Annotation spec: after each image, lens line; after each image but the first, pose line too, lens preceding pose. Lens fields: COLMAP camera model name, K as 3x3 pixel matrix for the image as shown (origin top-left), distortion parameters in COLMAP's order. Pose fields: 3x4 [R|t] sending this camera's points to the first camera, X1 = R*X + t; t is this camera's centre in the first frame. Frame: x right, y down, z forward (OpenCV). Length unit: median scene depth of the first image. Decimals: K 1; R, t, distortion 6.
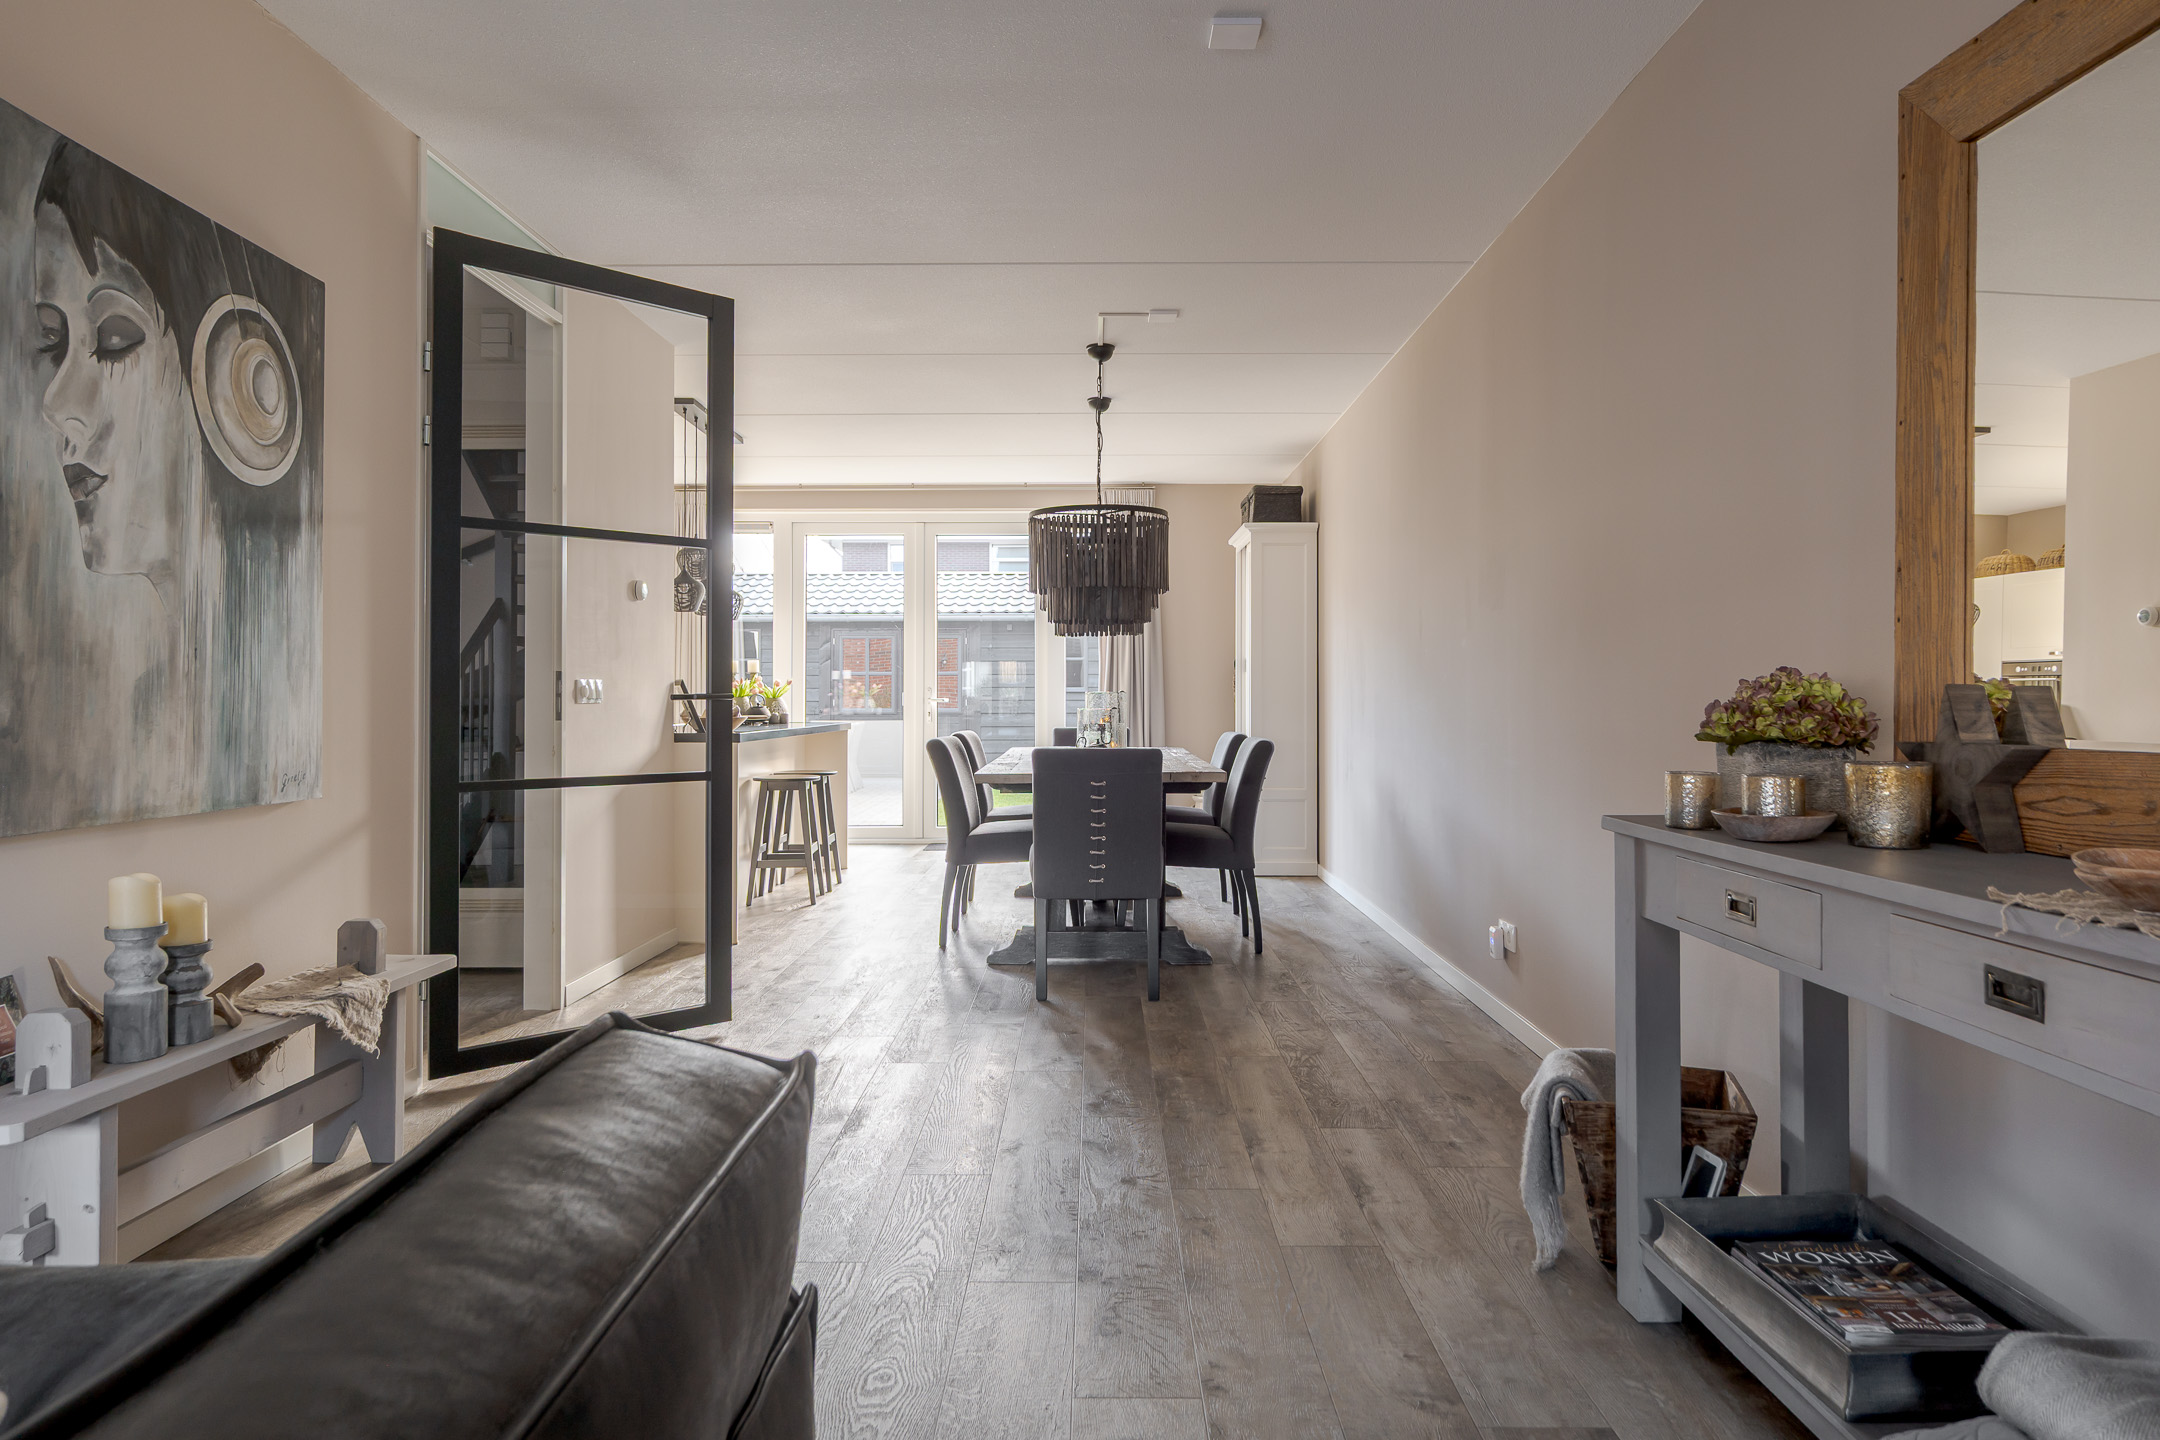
lens RADIAL K [[1316.5, 0, 1089.8], [0, 1316.5, 699.5], [0, 0, 1]] dist [0.004175, -0.000765]
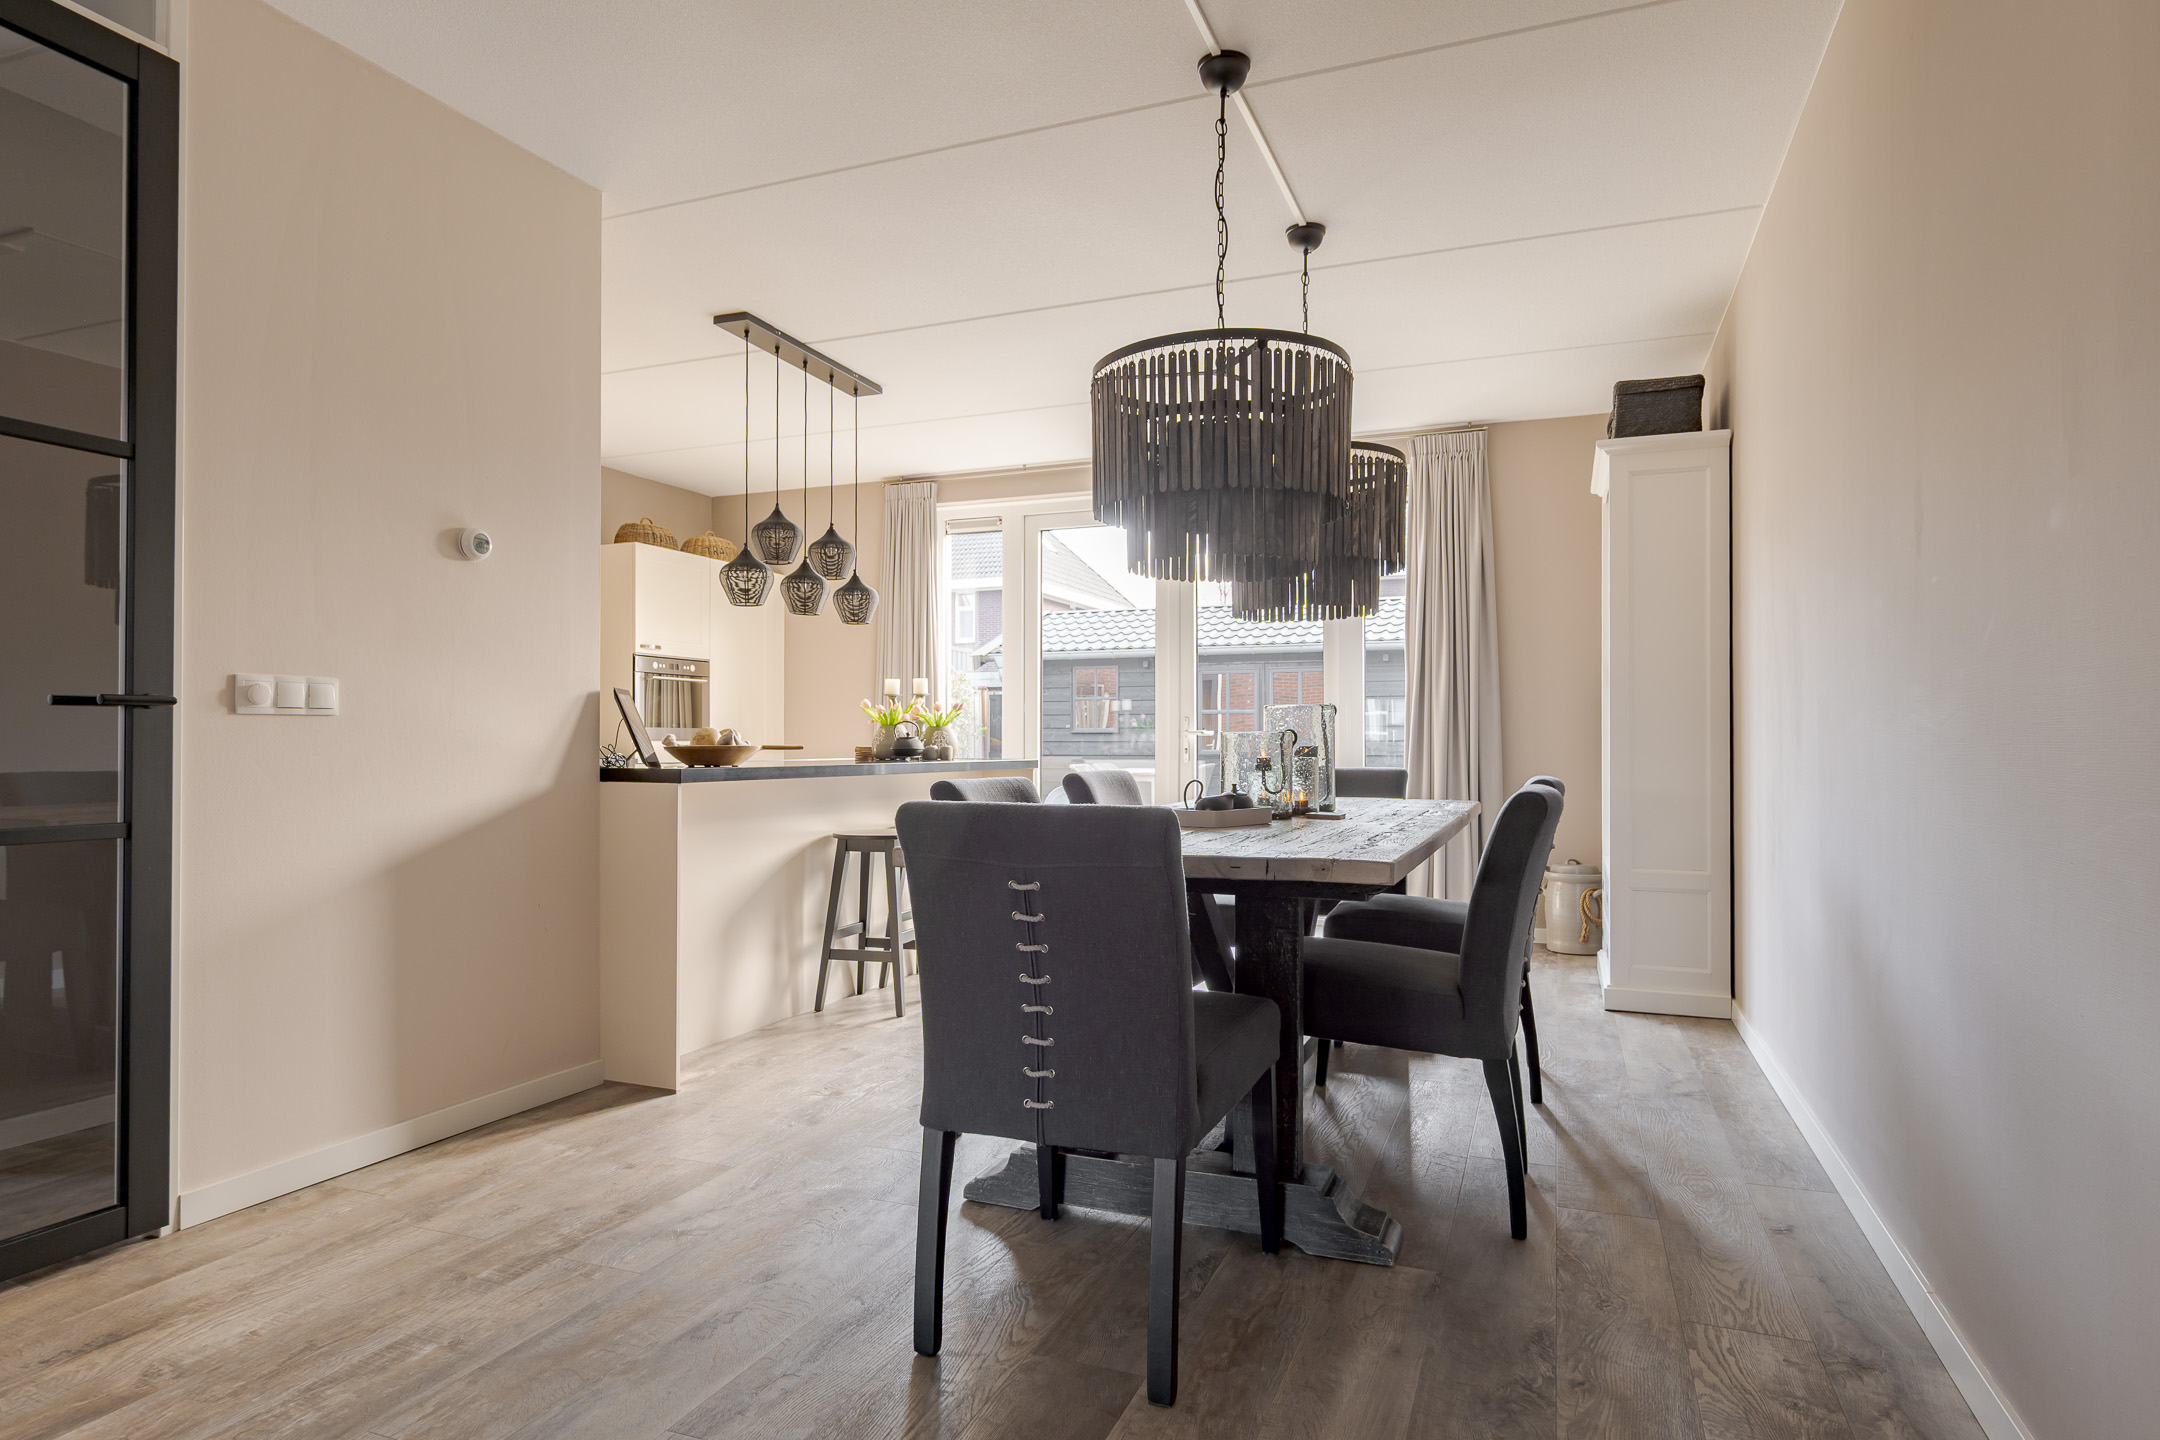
lens RADIAL K [[1227.7, 0, 1083.1], [0, 1227.7, 736.8], [0, 0, 1]] dist [0.004576, -0.001200]
pose [[0.933280, -0.000222, -0.359148, 0.148795], [-0.003145, 0.999956, -0.008791, 0.016868], [0.359135, 0.009334, 0.933239, 0.558704]]
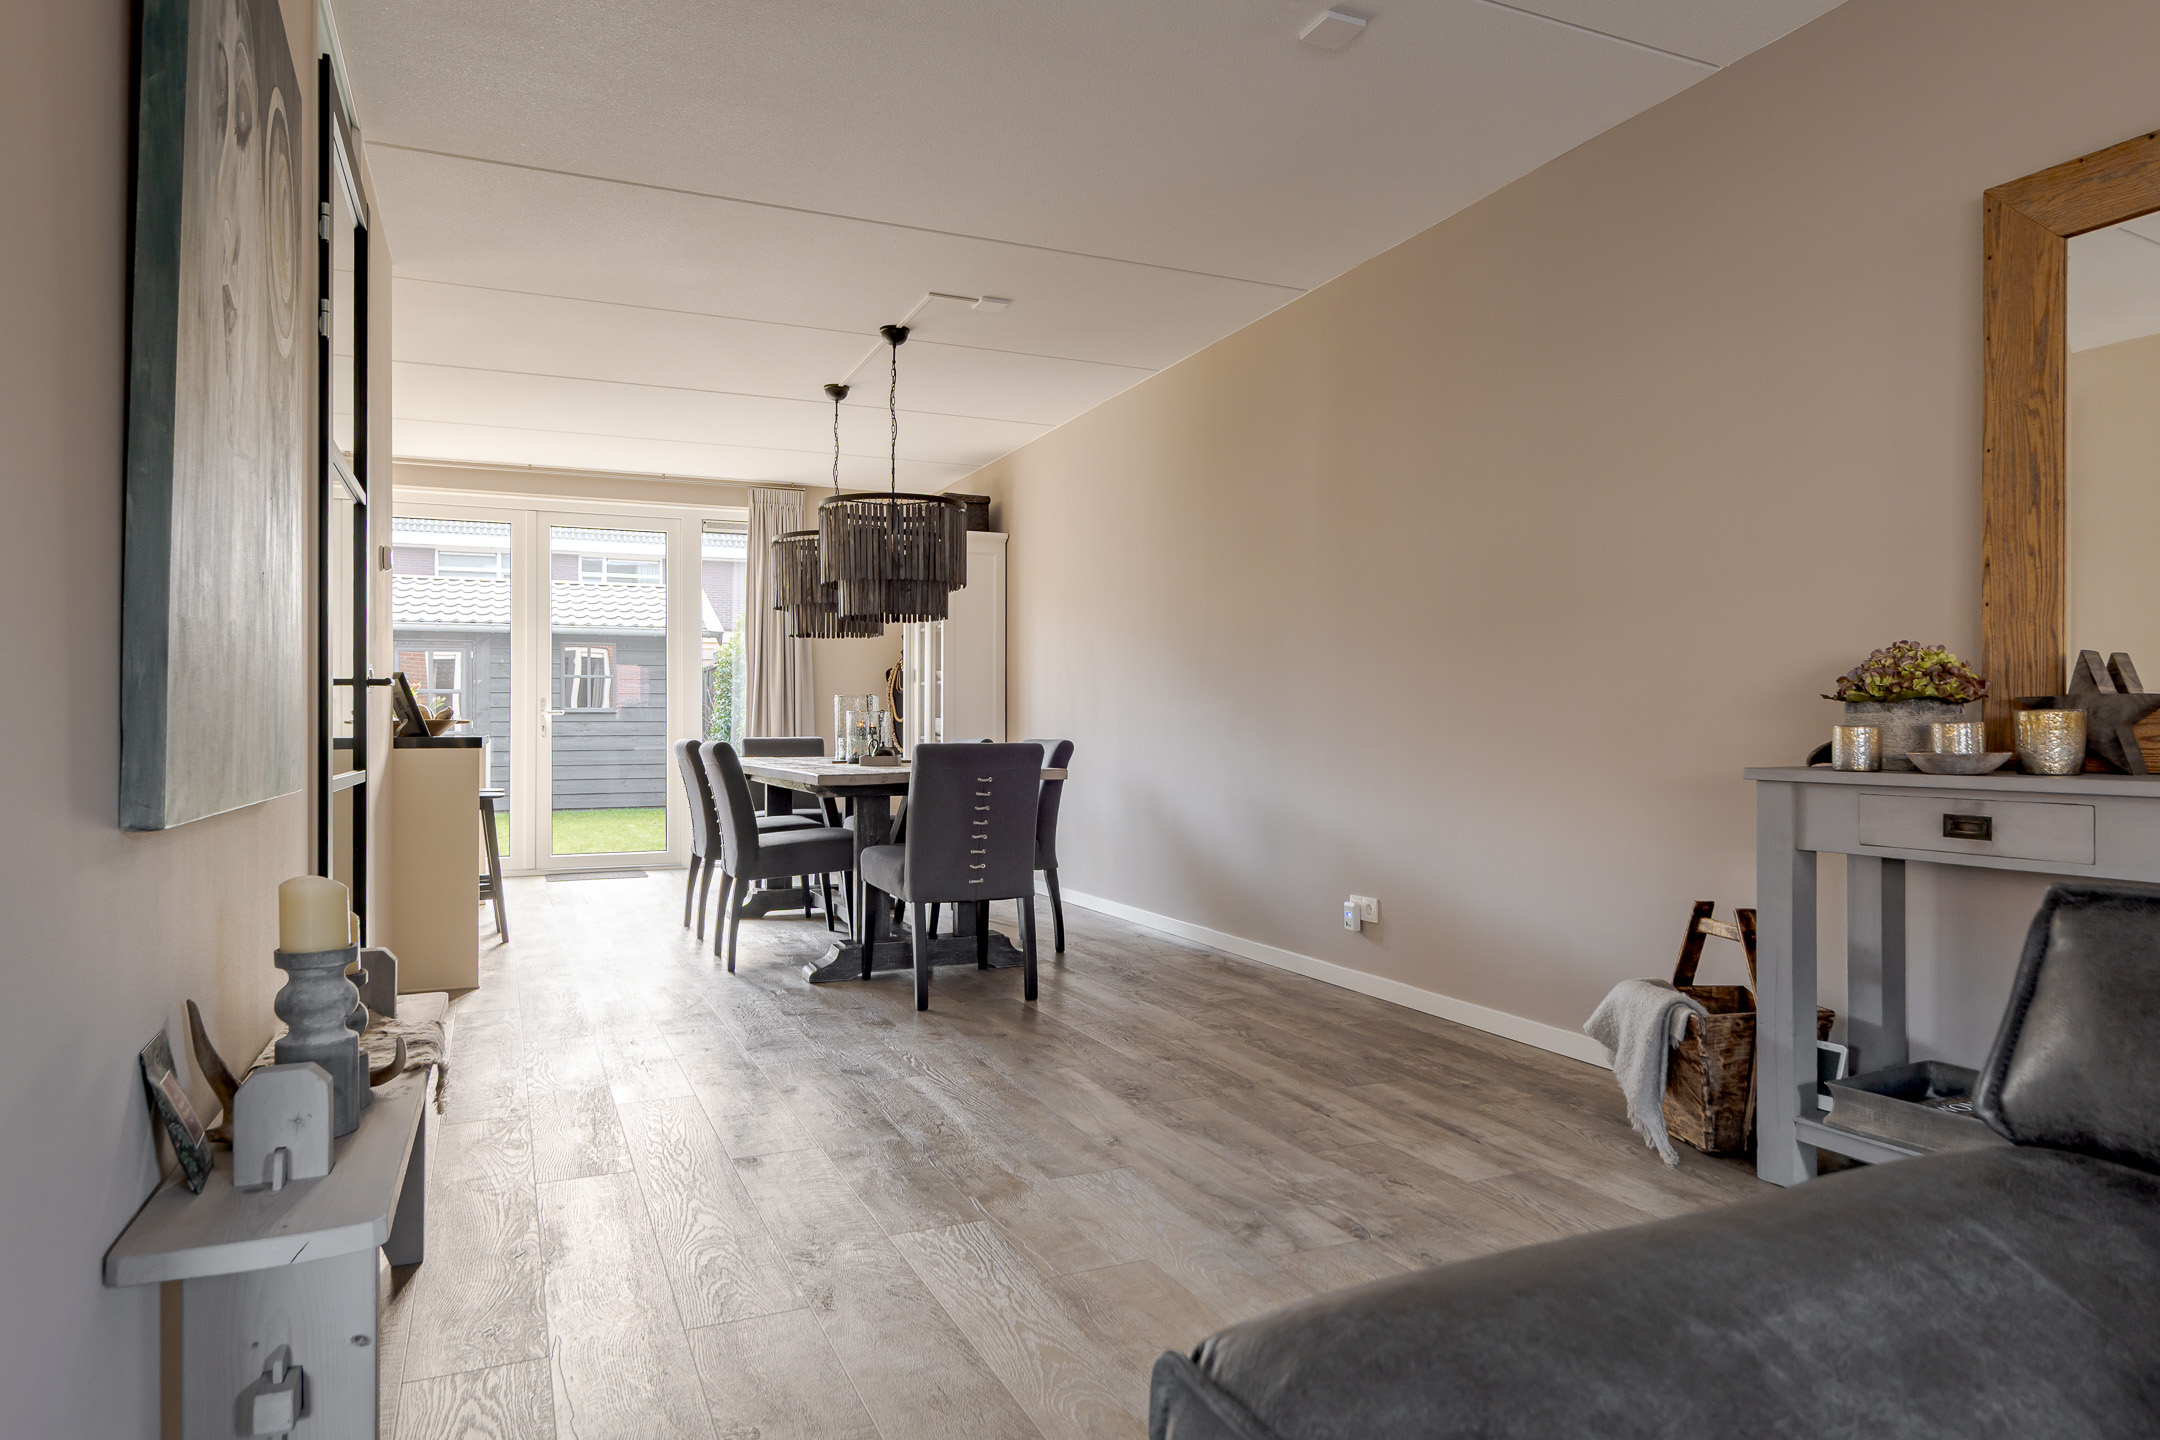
lens RADIAL K [[1316.5, 0, 1089.2], [0, 1316.5, 734.6], [0, 0, 1]] dist [0.004175, -0.000765]
pose [[0.908391, -0.002195, 0.418116, -0.289472], [0.000600, 0.999992, 0.003947, 0.024330], [-0.418121, -0.003334, 0.908385, 0.081403]]
